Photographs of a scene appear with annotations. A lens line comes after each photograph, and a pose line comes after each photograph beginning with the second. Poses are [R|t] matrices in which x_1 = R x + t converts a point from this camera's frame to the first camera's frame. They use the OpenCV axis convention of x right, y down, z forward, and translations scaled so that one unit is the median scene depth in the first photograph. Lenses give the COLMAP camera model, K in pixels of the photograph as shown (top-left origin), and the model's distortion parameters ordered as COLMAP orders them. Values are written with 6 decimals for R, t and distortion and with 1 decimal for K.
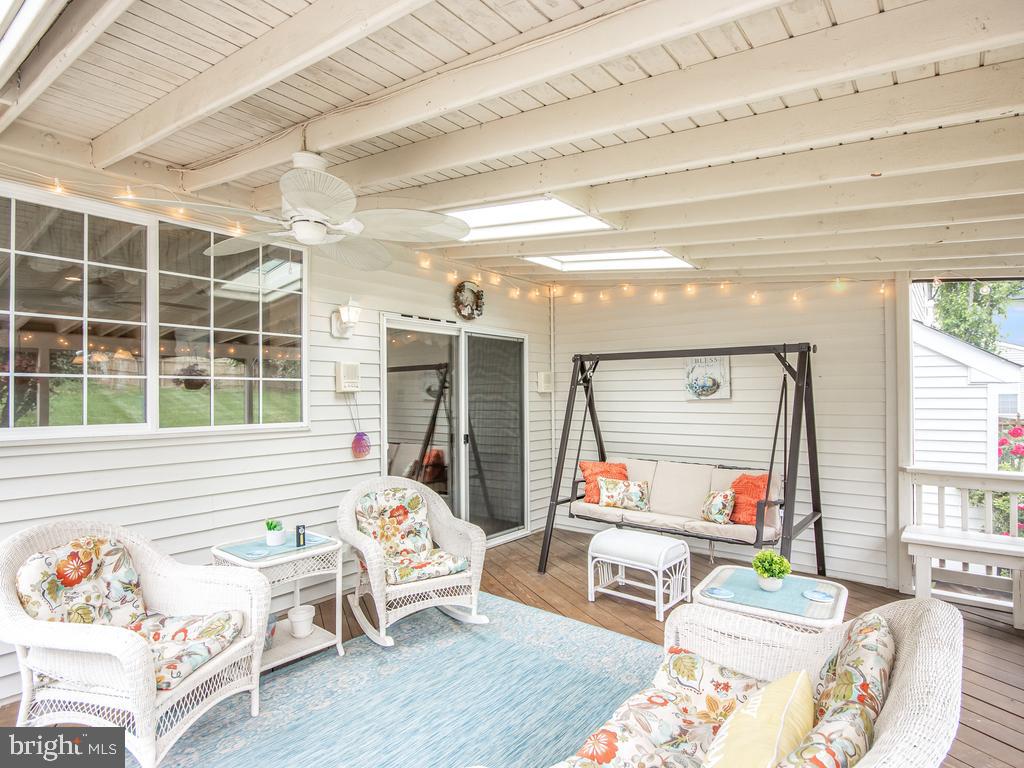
lens RADIAL K [[559.8, 0, 514.6], [0, 559.8, 398.4], [0, 0, 1]] dist [0.000776, 0.000829]
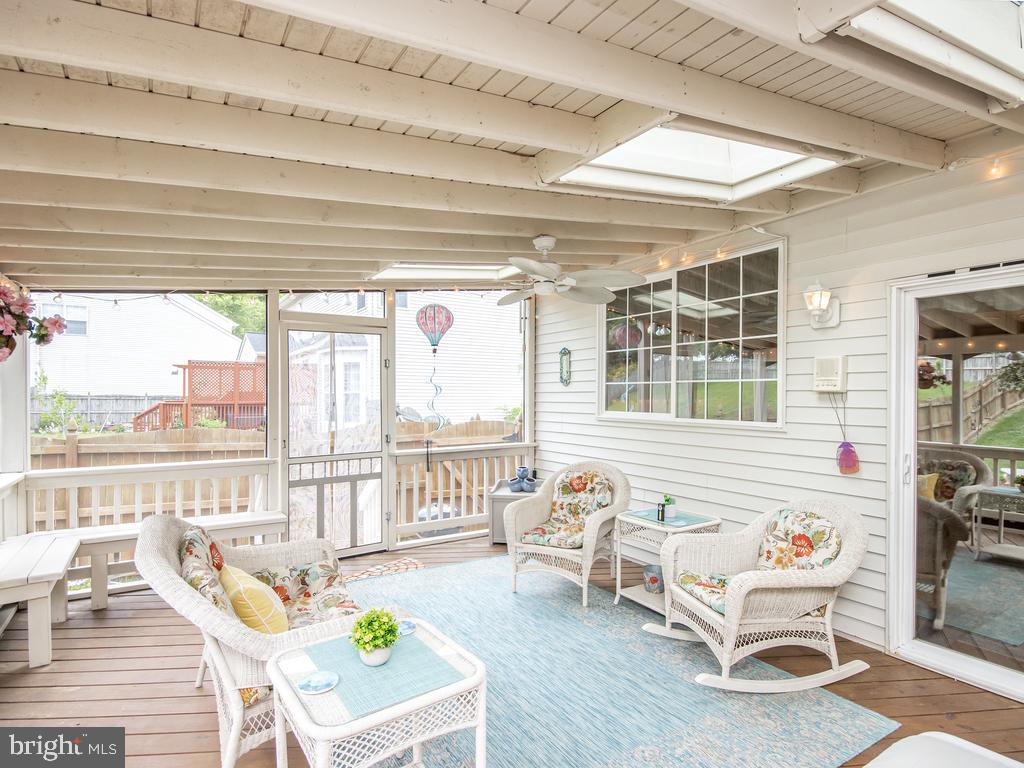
lens RADIAL K [[559.8, 0, 514.6], [0, 559.8, 398.4], [0, 0, 1]] dist [0.000776, 0.000829]
pose [[-0.326727, 0.010369, -0.945062, 0.730900], [-0.007485, 0.999880, 0.013558, -0.010764], [0.945089, 0.011504, -0.326611, 0.934299]]
